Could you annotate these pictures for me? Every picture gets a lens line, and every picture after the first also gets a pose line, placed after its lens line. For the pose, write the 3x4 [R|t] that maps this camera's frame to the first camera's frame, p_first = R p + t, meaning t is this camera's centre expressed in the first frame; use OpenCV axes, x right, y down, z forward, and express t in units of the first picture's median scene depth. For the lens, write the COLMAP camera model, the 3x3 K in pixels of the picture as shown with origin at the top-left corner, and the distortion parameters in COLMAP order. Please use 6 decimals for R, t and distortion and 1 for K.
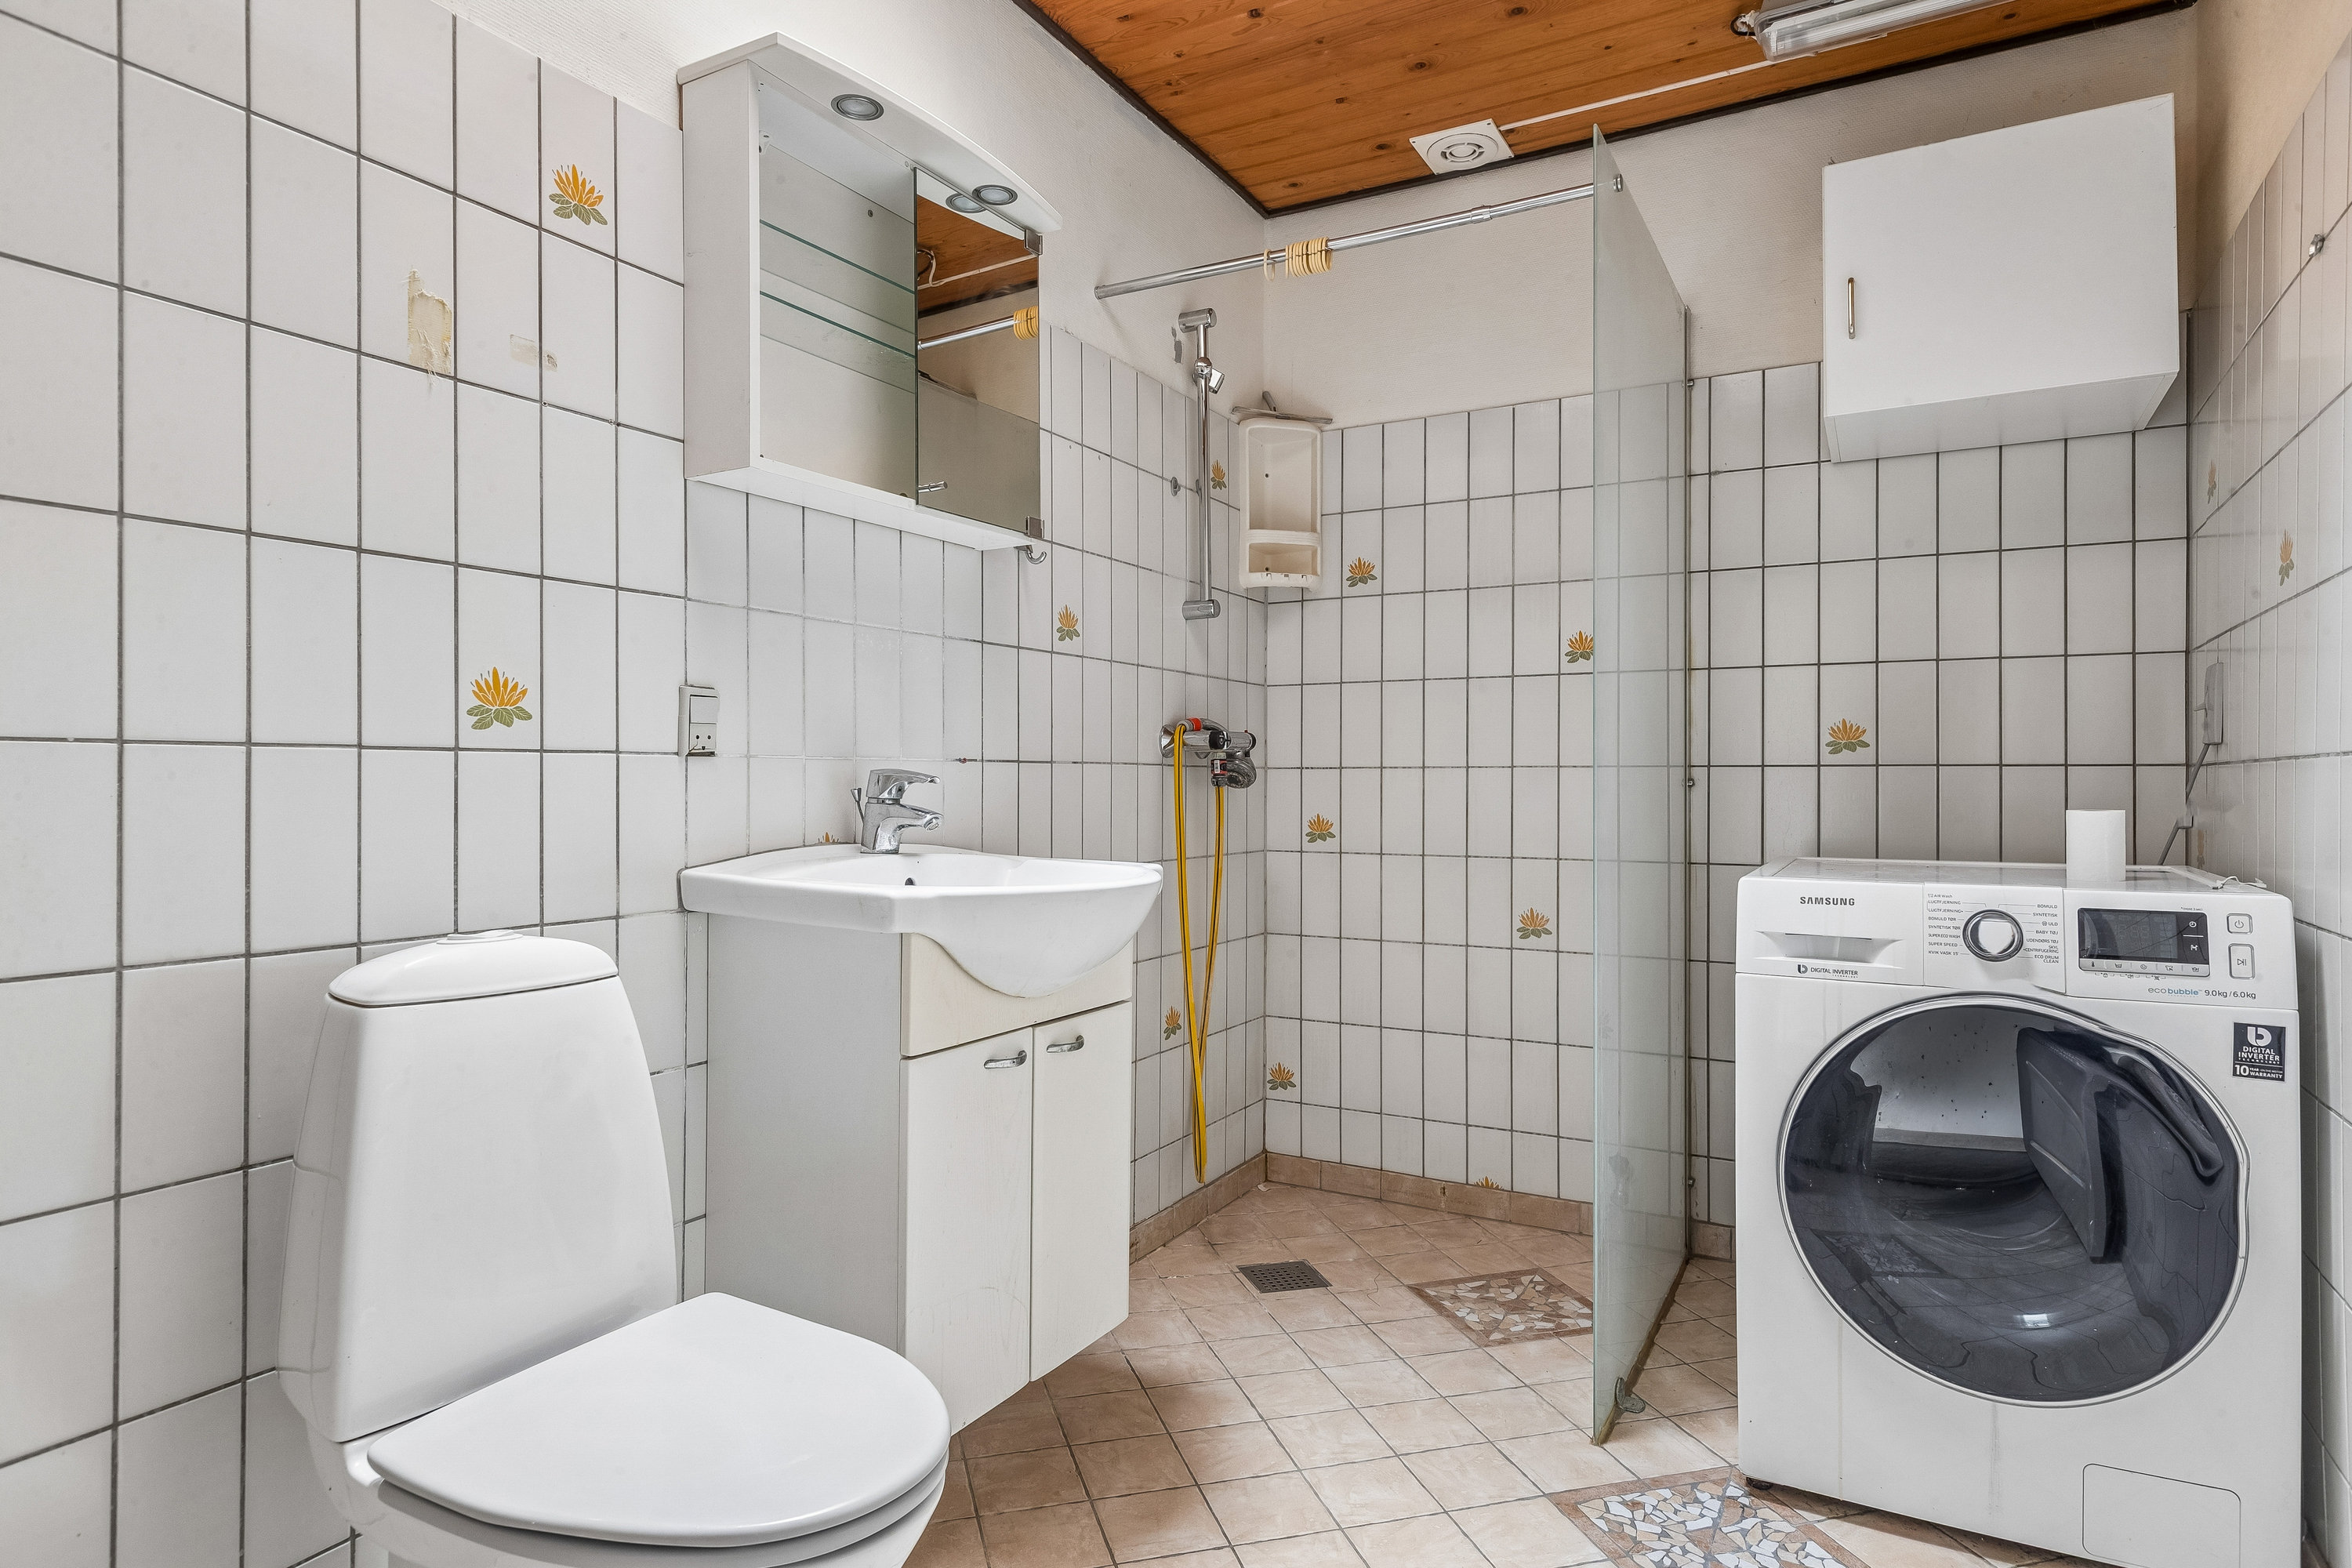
lens RADIAL K [[1312.7, 0, 1180.9], [0, 1312.7, 781.5], [0, 0, 1]] dist [0.014287, -0.007412]
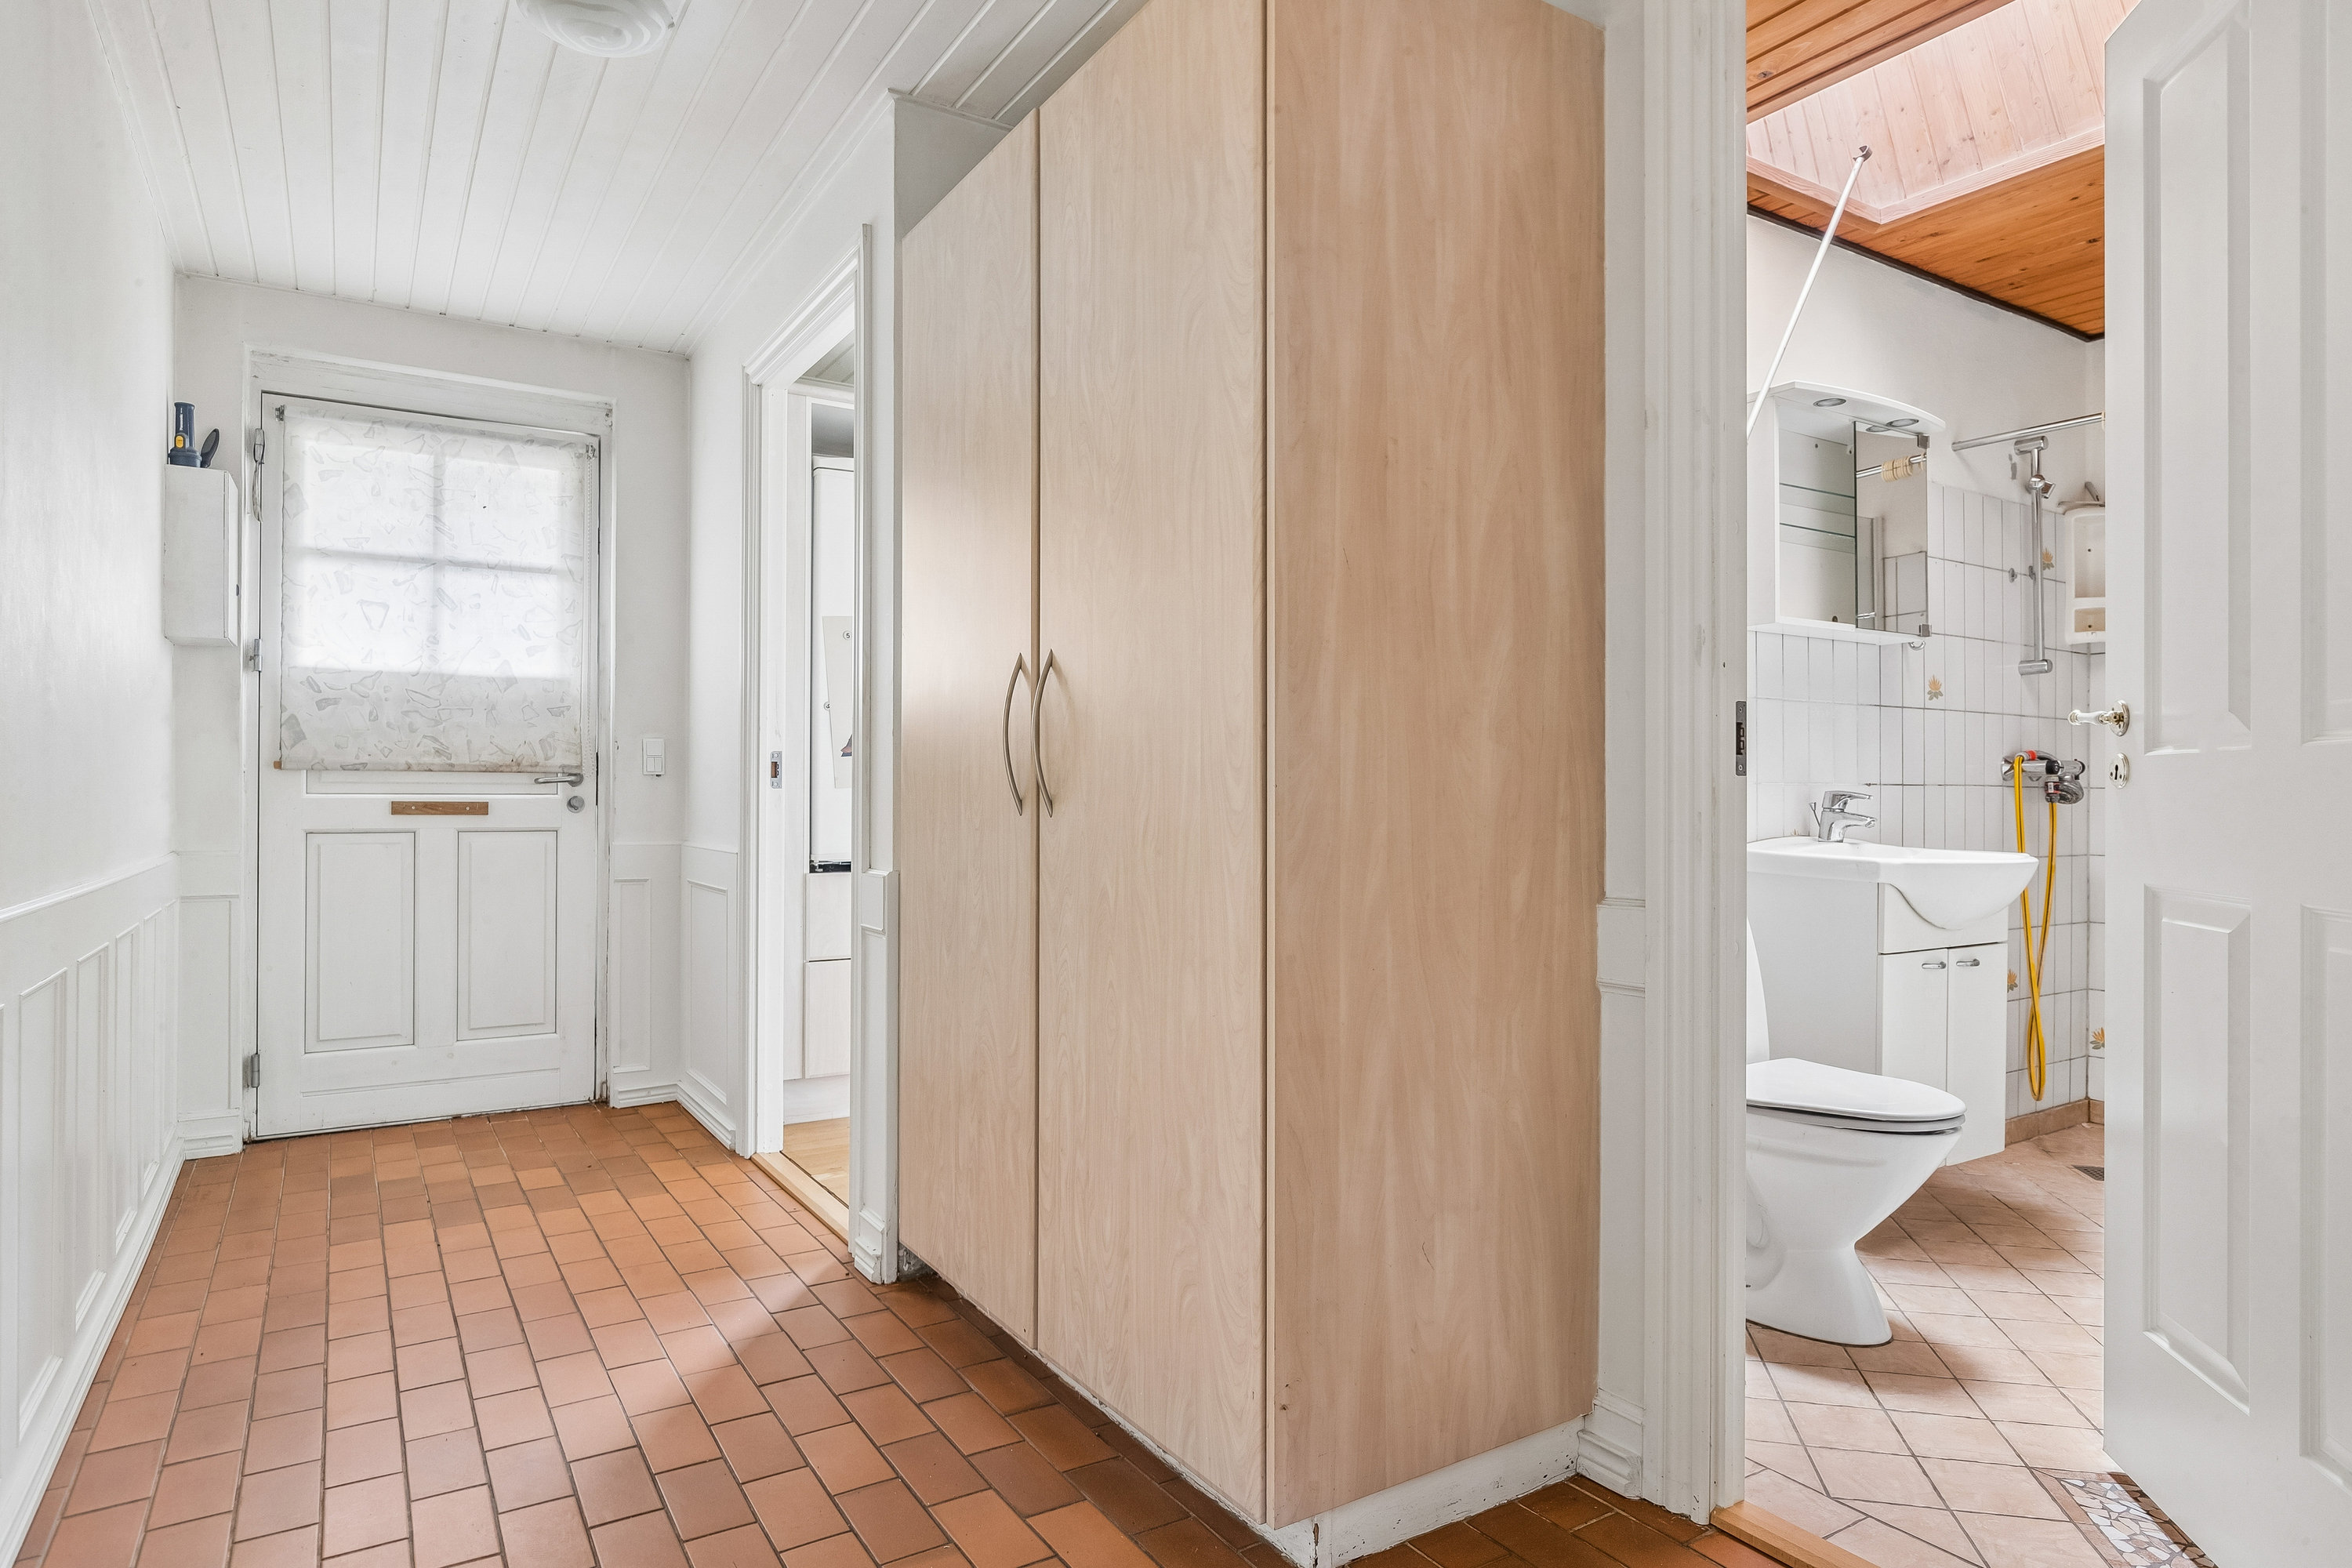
lens RADIAL K [[1359.6, 0, 1179.0], [0, 1359.6, 786.7], [0, 0, 1]] dist [-0.002719, 0.000877]
pose [[0.883569, 0.000715, -0.468301, -0.111759], [-0.003928, 0.999975, -0.005884, -0.000895], [0.468285, 0.007038, 0.883550, -0.634328]]
